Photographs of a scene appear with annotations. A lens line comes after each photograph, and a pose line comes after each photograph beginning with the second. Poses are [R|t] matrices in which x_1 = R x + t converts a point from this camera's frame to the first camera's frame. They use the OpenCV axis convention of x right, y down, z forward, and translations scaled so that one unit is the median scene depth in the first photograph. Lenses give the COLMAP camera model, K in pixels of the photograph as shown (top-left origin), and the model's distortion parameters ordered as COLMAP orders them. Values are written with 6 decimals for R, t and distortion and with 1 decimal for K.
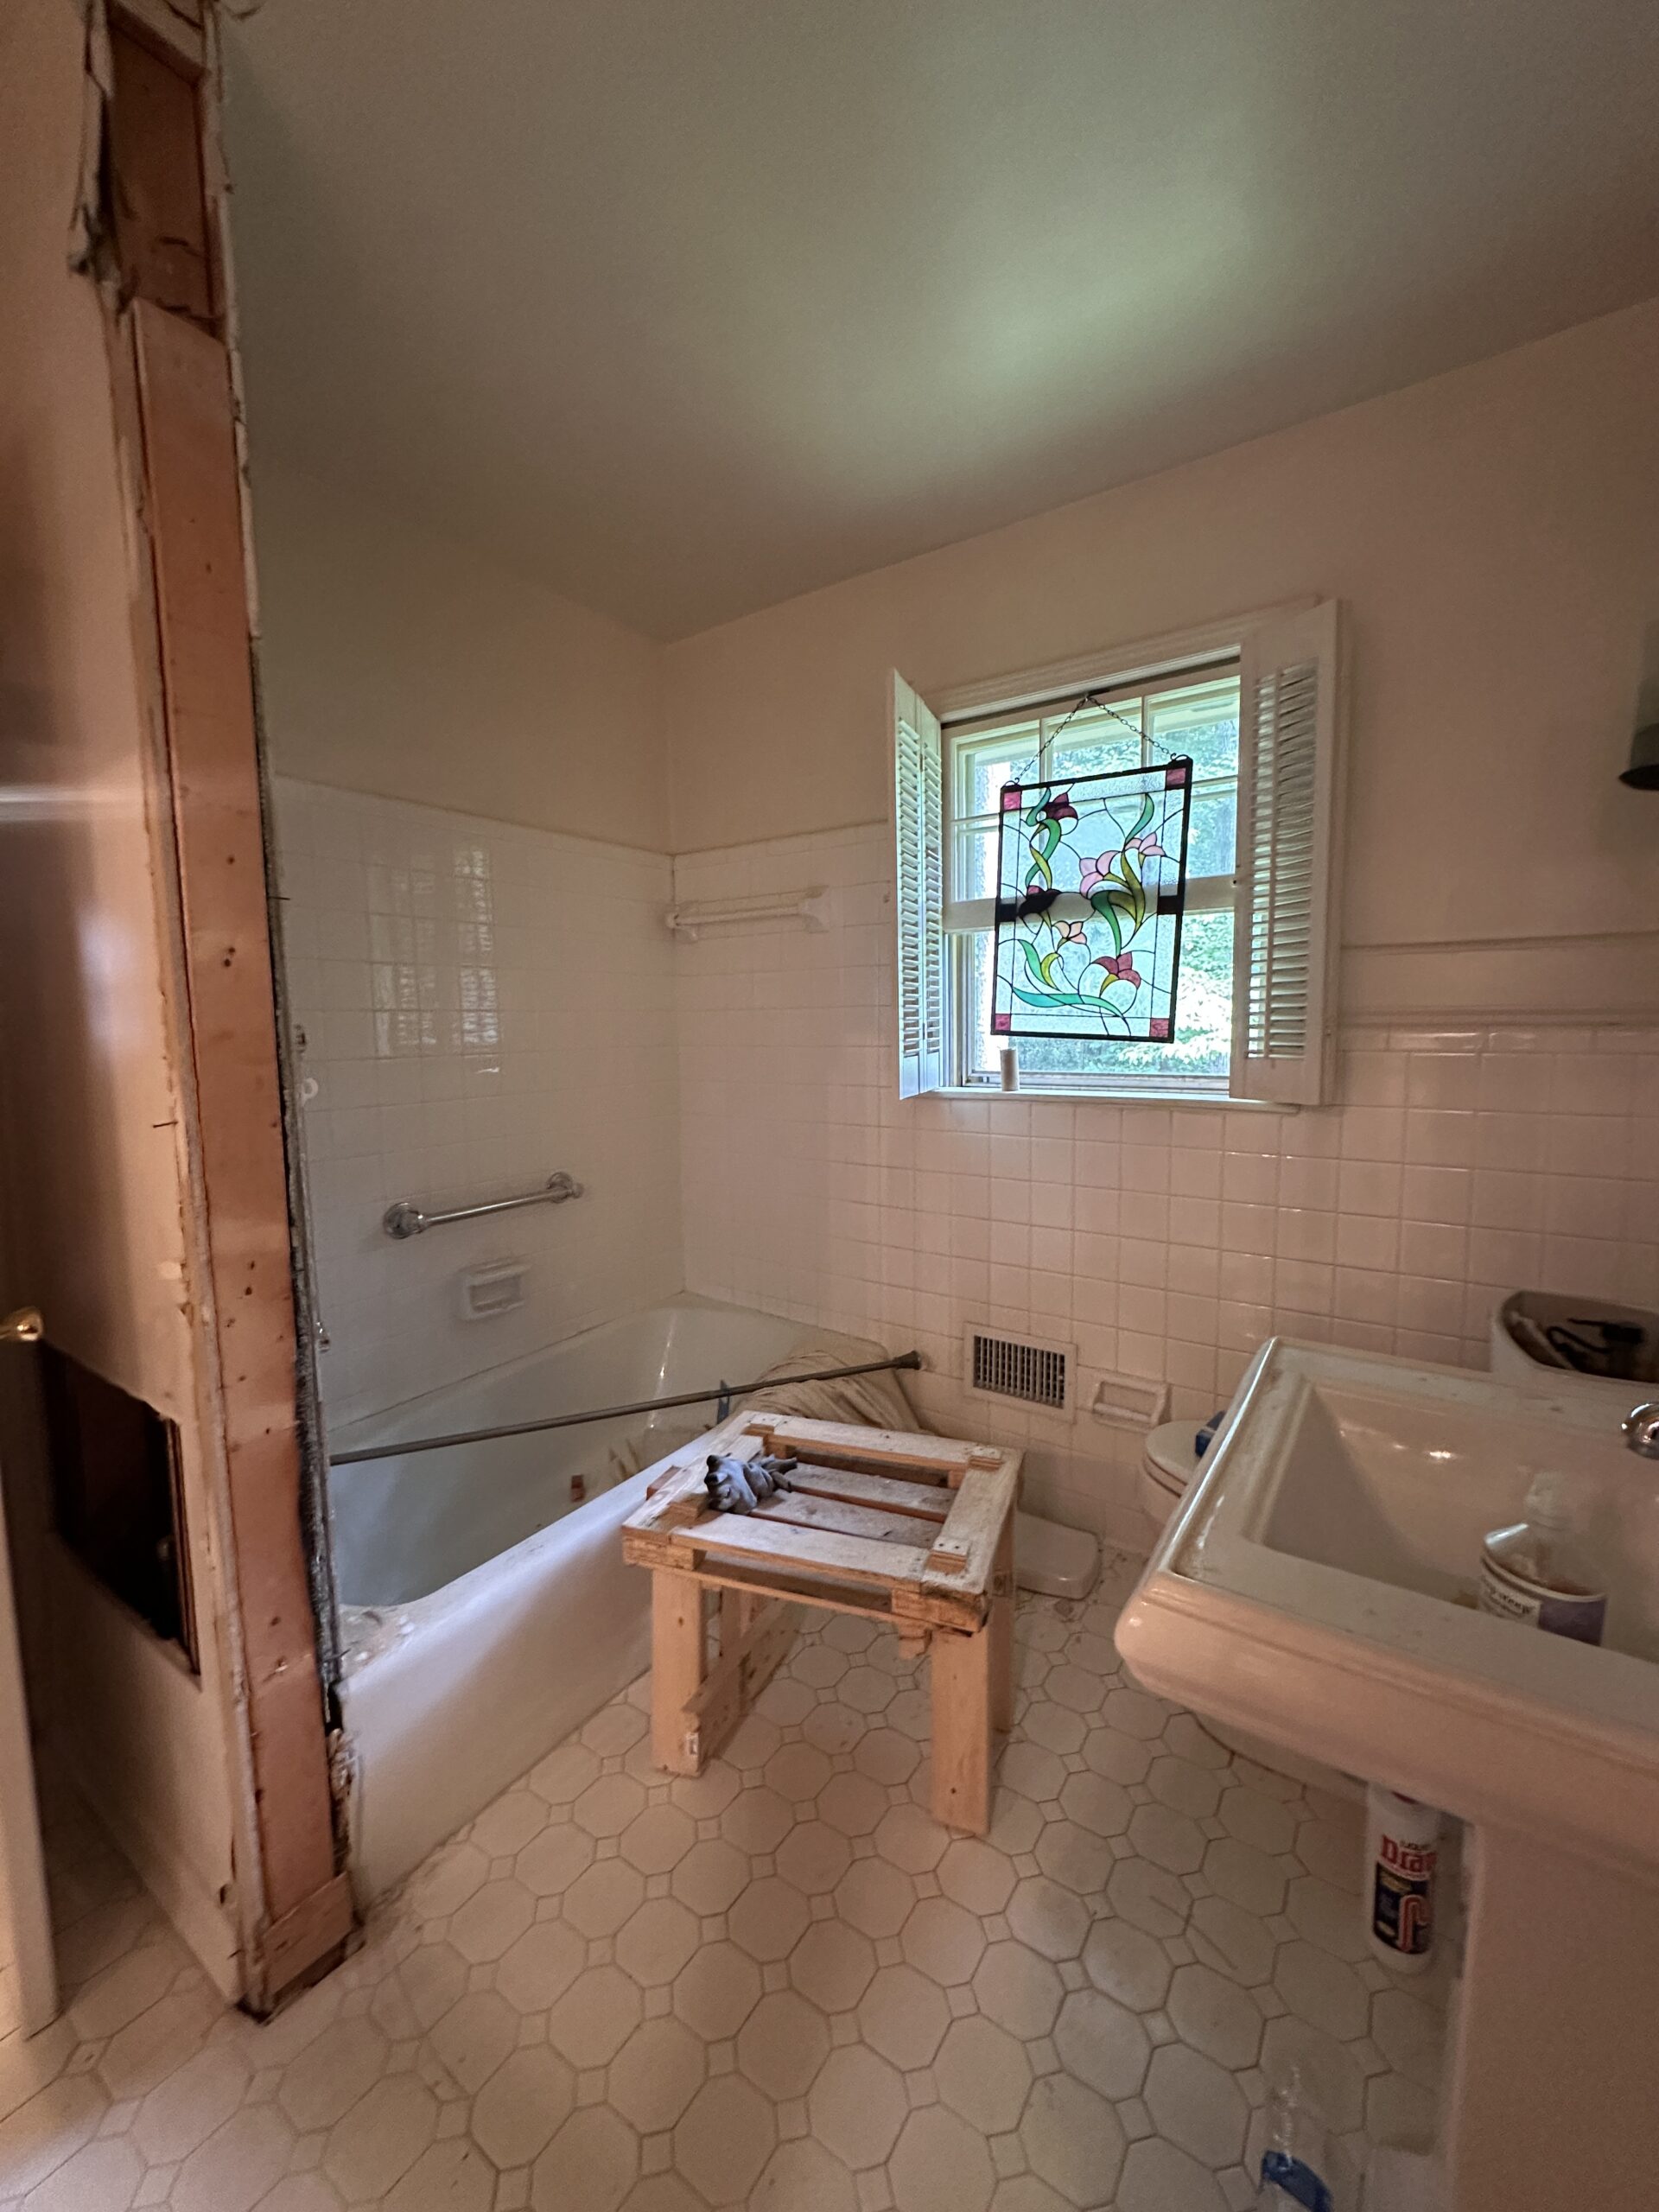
lens RADIAL K [[883.2, 0, 820.5], [0, 883.2, 1099.2], [0, 0, 1]] dist [-0.002838, 0.000143]
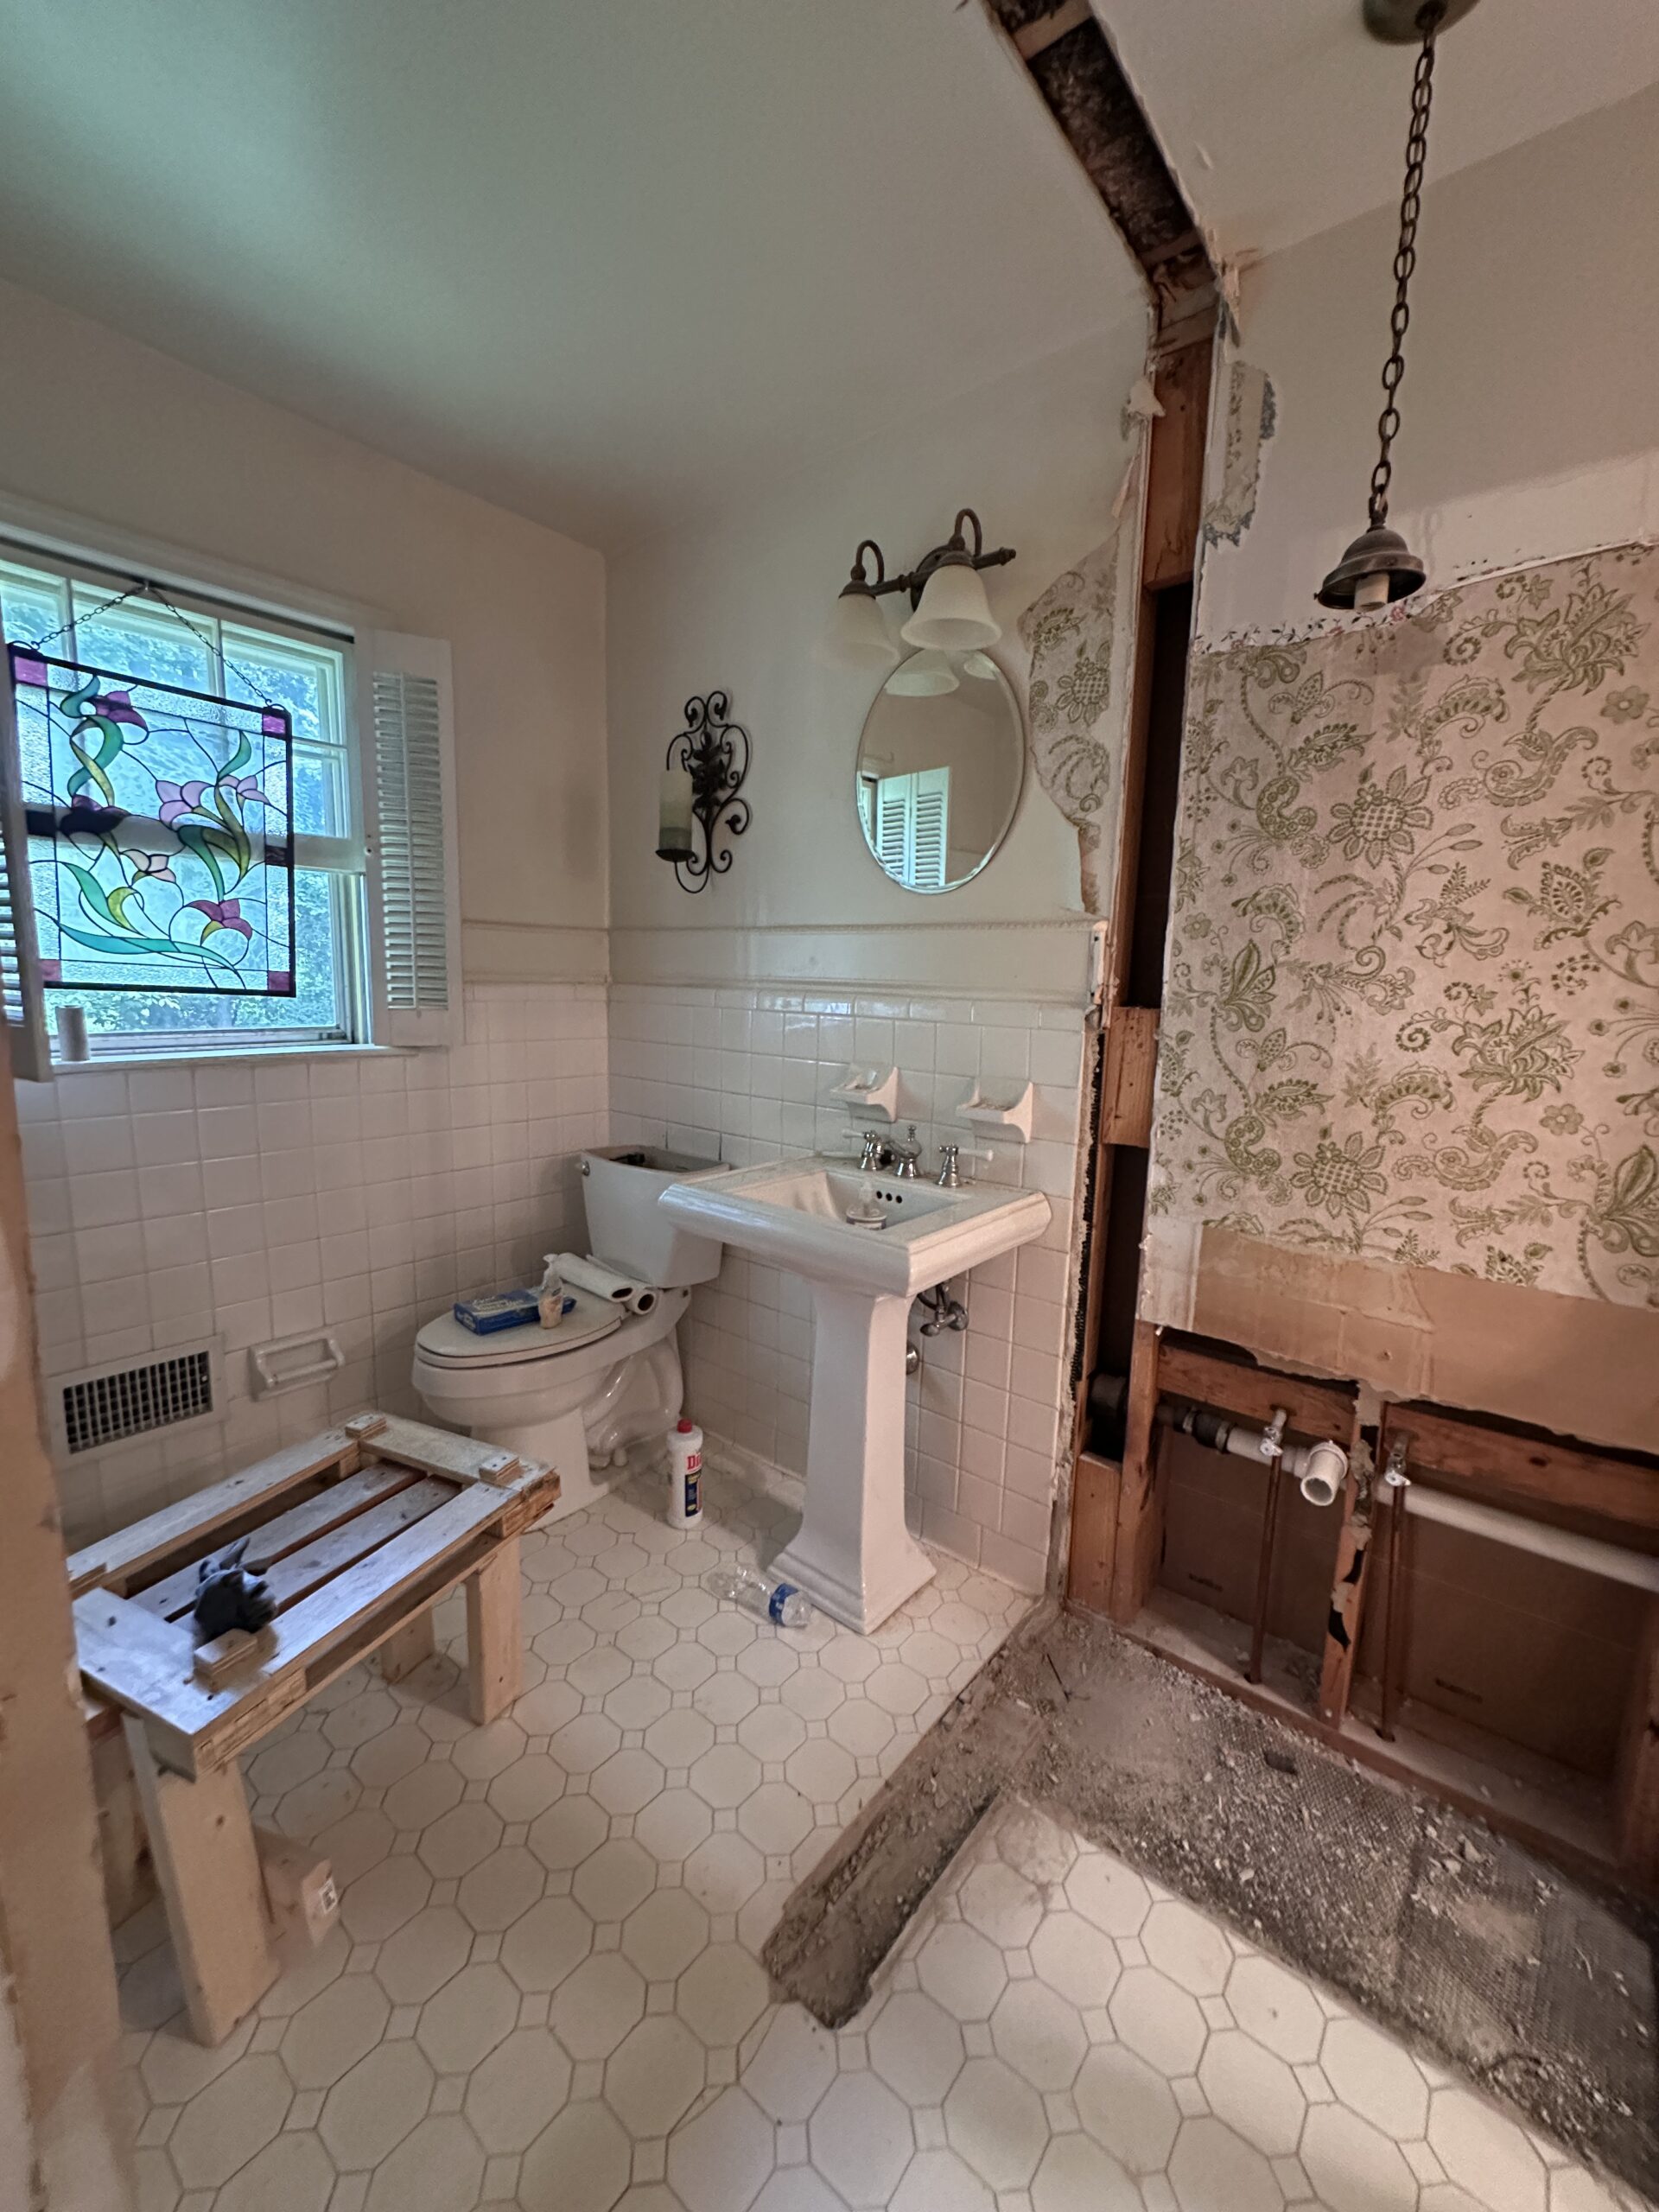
lens RADIAL K [[883.2, 0, 817.5], [0, 883.2, 1108.1], [0, 0, 1]] dist [-0.002838, 0.000143]
pose [[0.084699, -0.134945, 0.987226, -0.549382], [0.063767, 0.989490, 0.129784, -0.030021], [-0.994364, 0.051960, 0.092414, 0.314172]]
